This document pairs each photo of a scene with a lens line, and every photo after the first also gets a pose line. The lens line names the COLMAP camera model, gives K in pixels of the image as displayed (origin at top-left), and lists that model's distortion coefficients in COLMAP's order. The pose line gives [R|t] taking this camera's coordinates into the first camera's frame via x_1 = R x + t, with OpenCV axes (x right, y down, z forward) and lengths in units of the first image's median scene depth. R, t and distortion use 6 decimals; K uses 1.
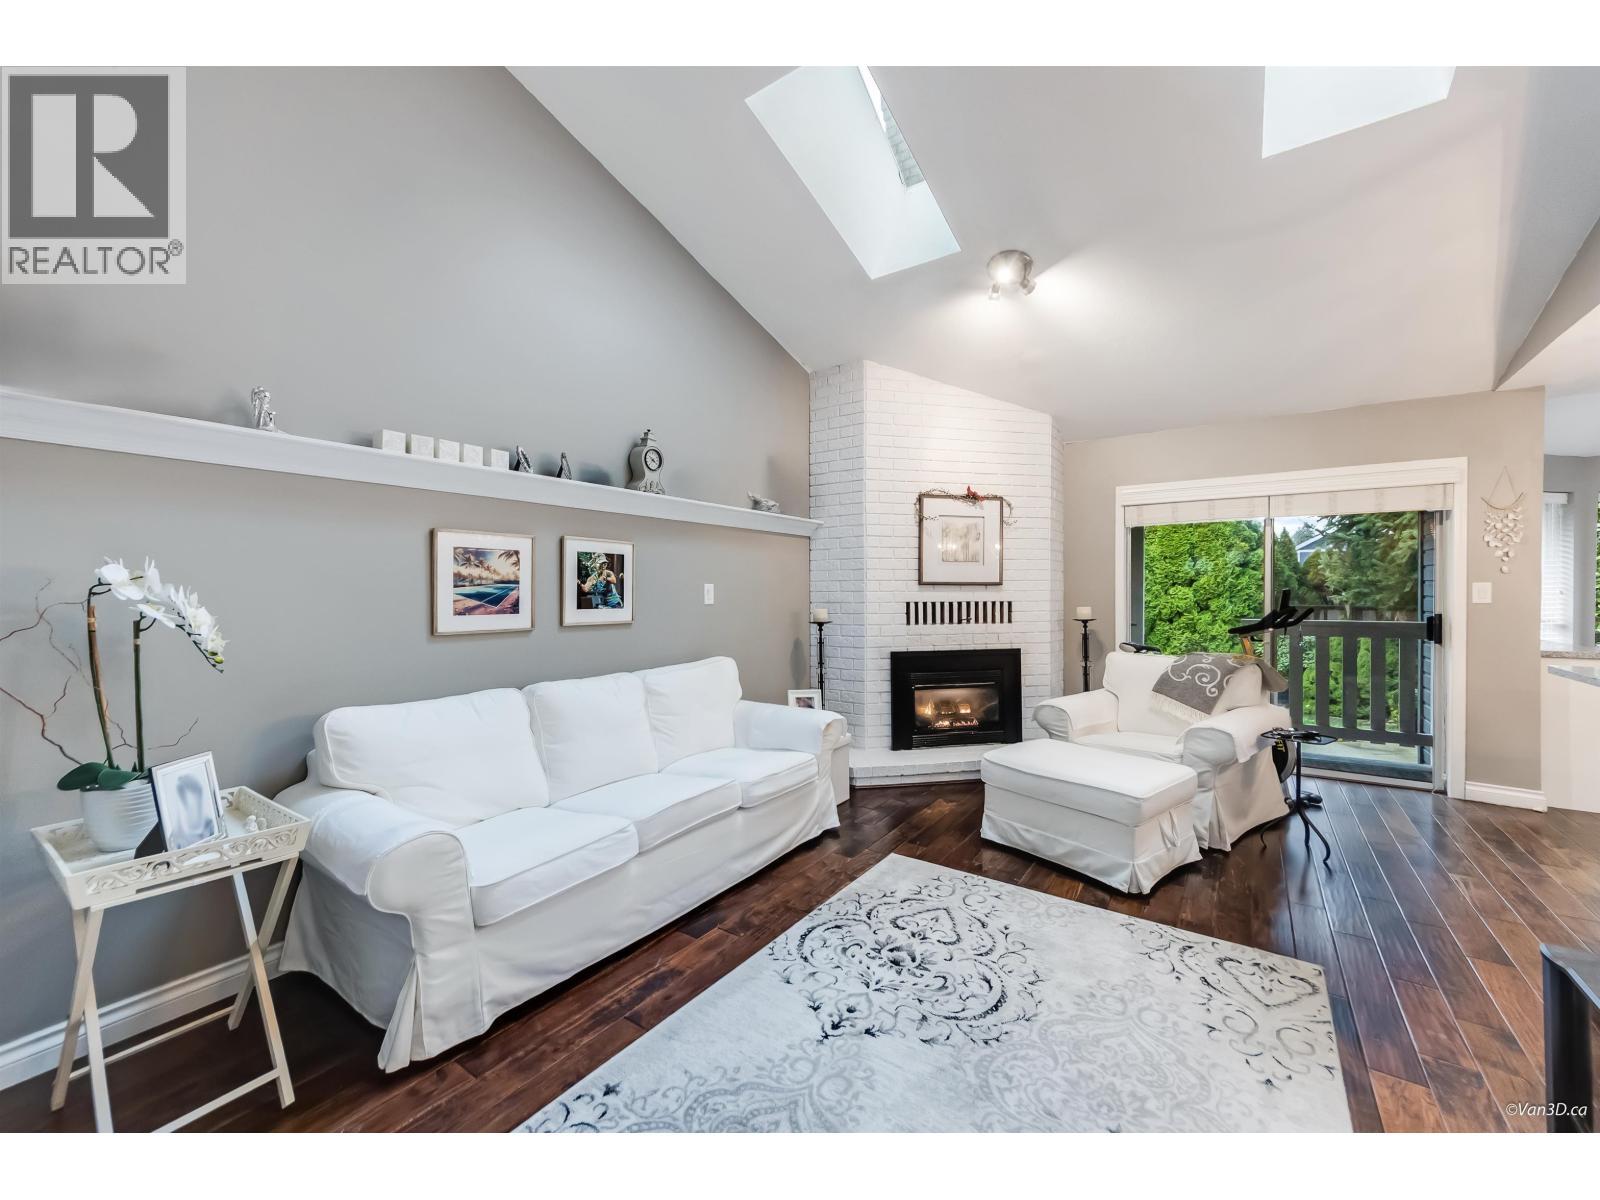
lens RADIAL K [[621.2, 0, 758.3], [0, 621.2, 593.0], [0, 0, 1]] dist [0.005904, 0.000173]
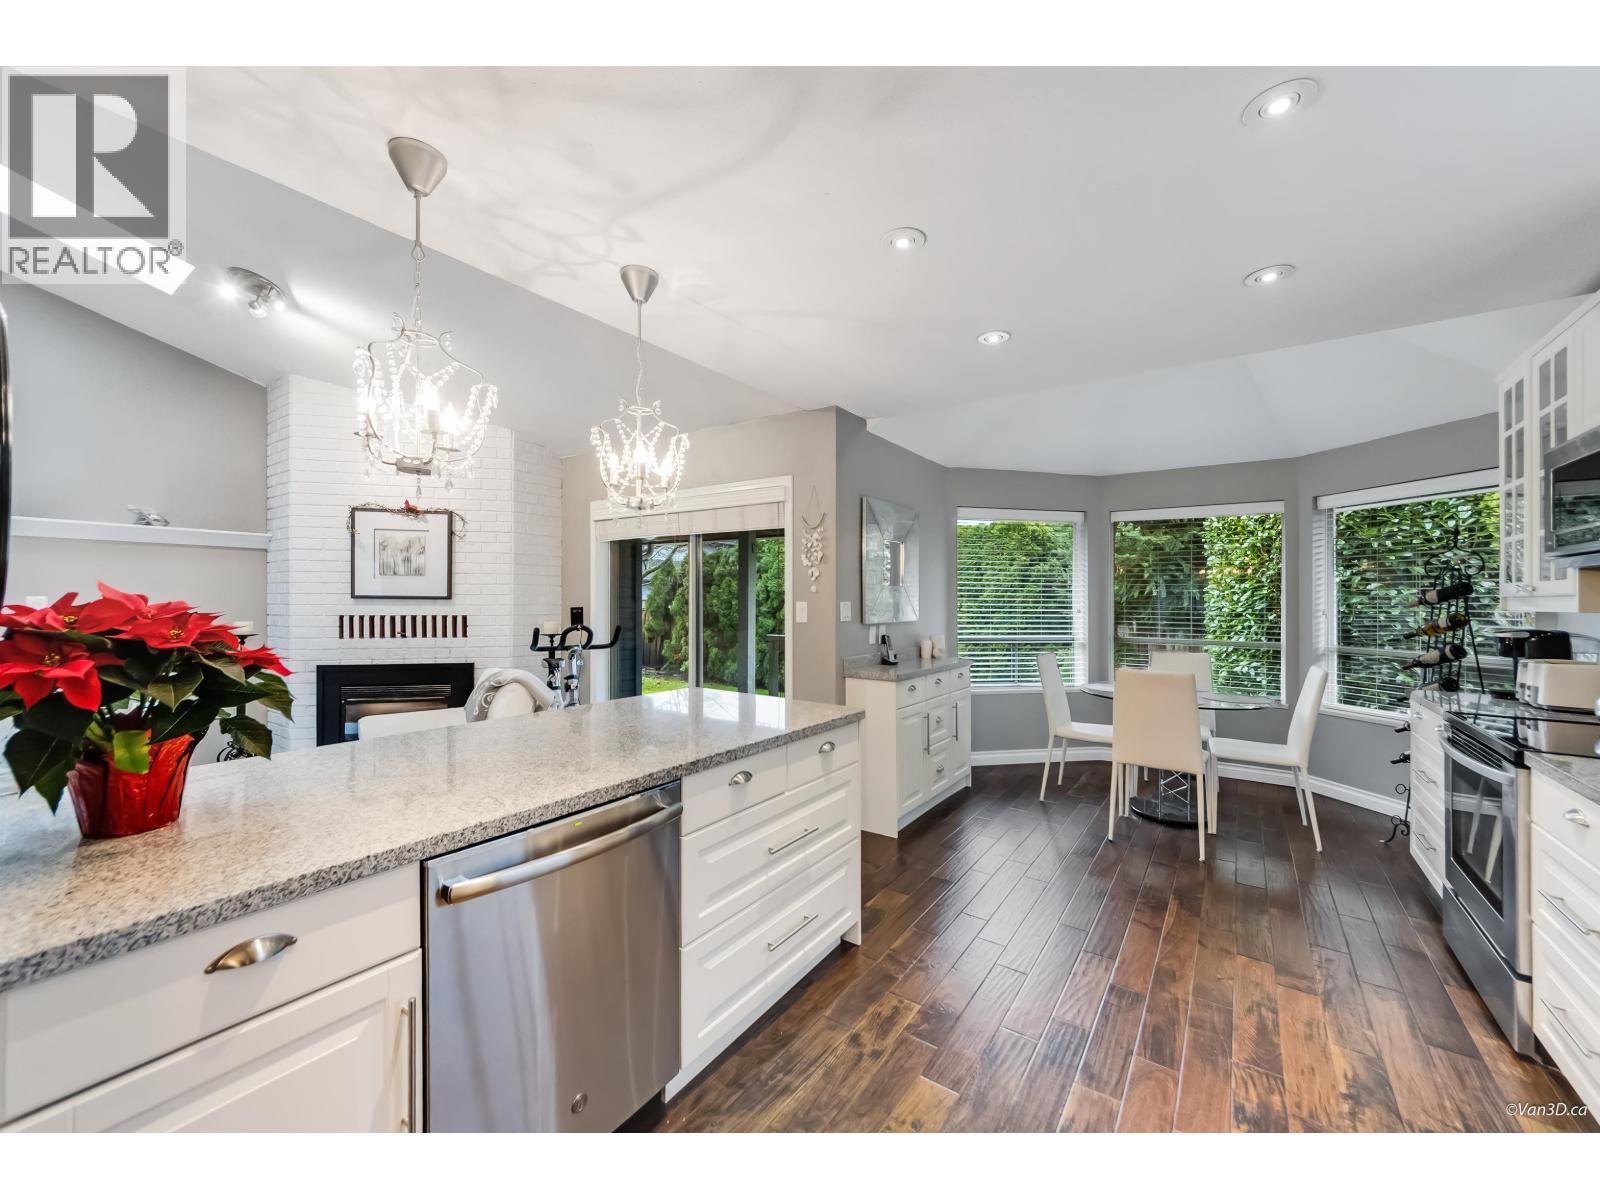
lens RADIAL K [[621.2, 0, 802.9], [0, 621.2, 597.3], [0, 0, 1]] dist [0.005904, 0.000173]
pose [[0.999319, 0.009153, -0.035734, 1.791633], [-0.009217, 0.999956, -0.001631, -0.035323], [0.035717, 0.001959, 0.999360, 0.041801]]
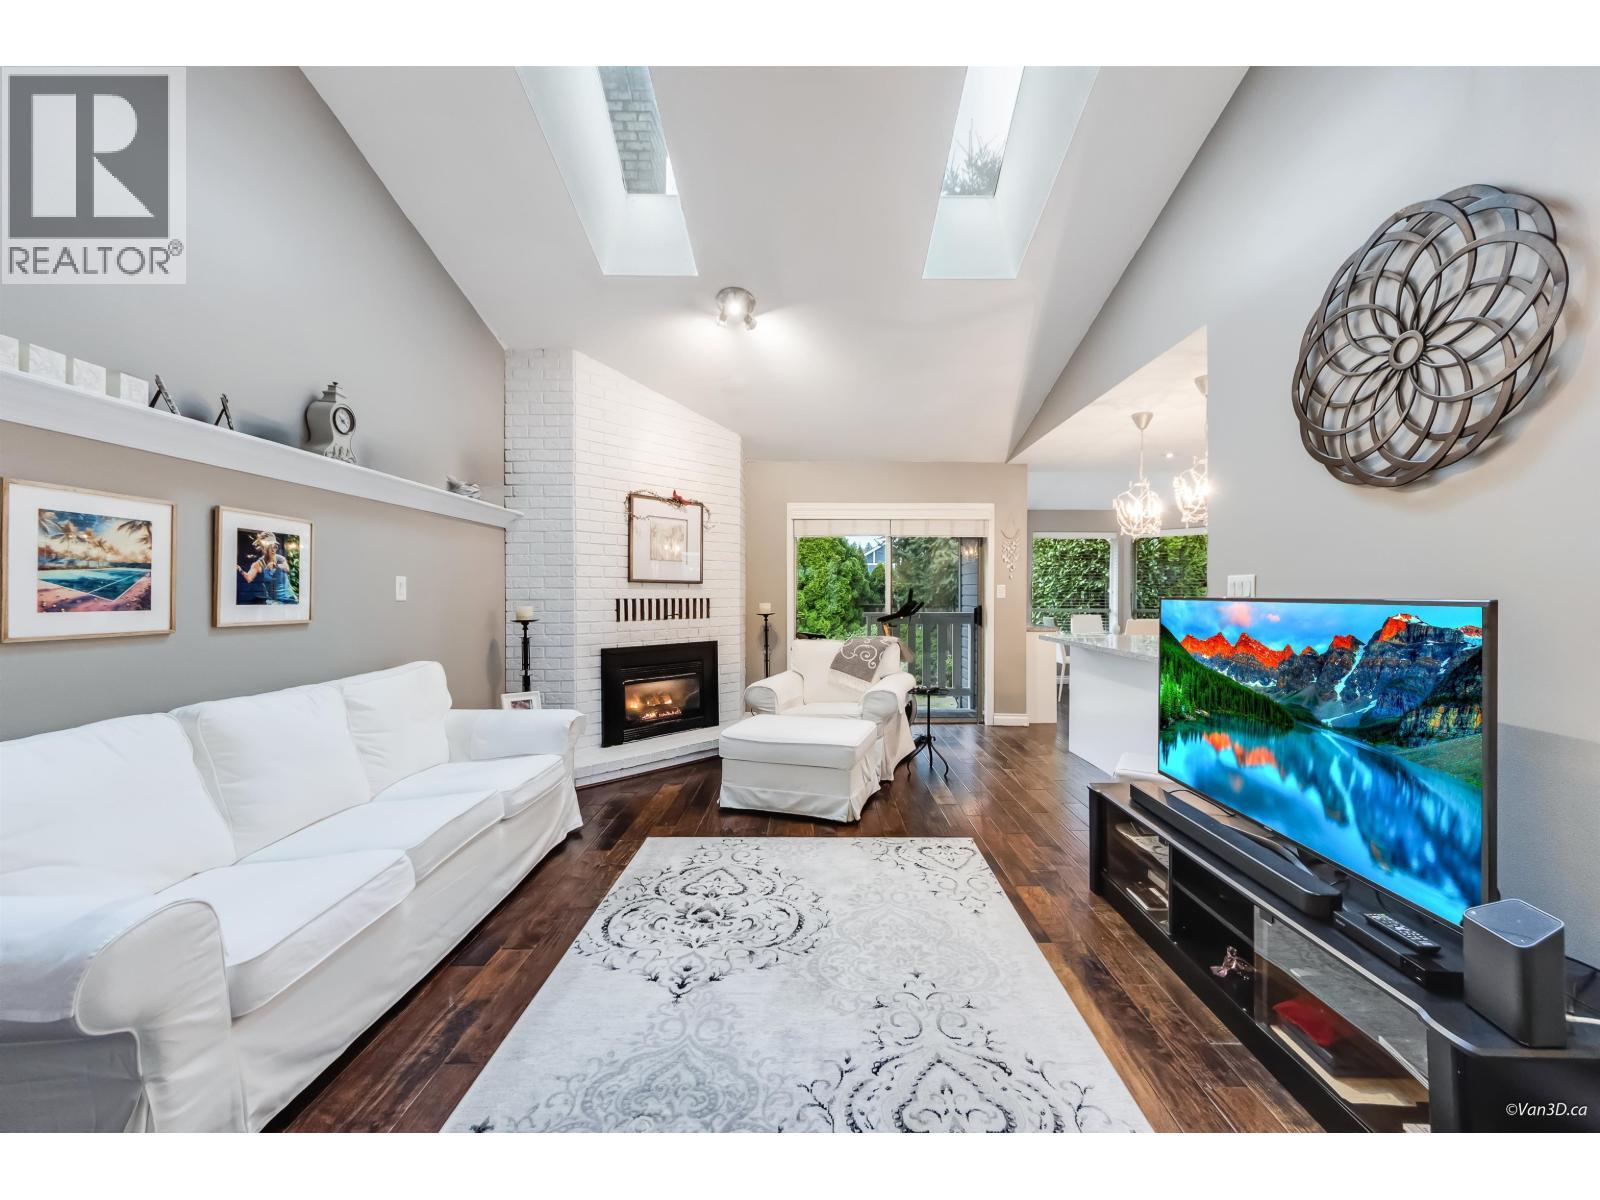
lens RADIAL K [[621.2, 0, 791.9], [0, 621.2, 591.3], [0, 0, 1]] dist [0.005904, 0.000173]
pose [[0.832708, 0.006684, 0.553672, -0.147819], [-0.004618, 0.999976, -0.005127, 0.010514], [-0.553694, 0.001713, 0.832719, 0.001086]]
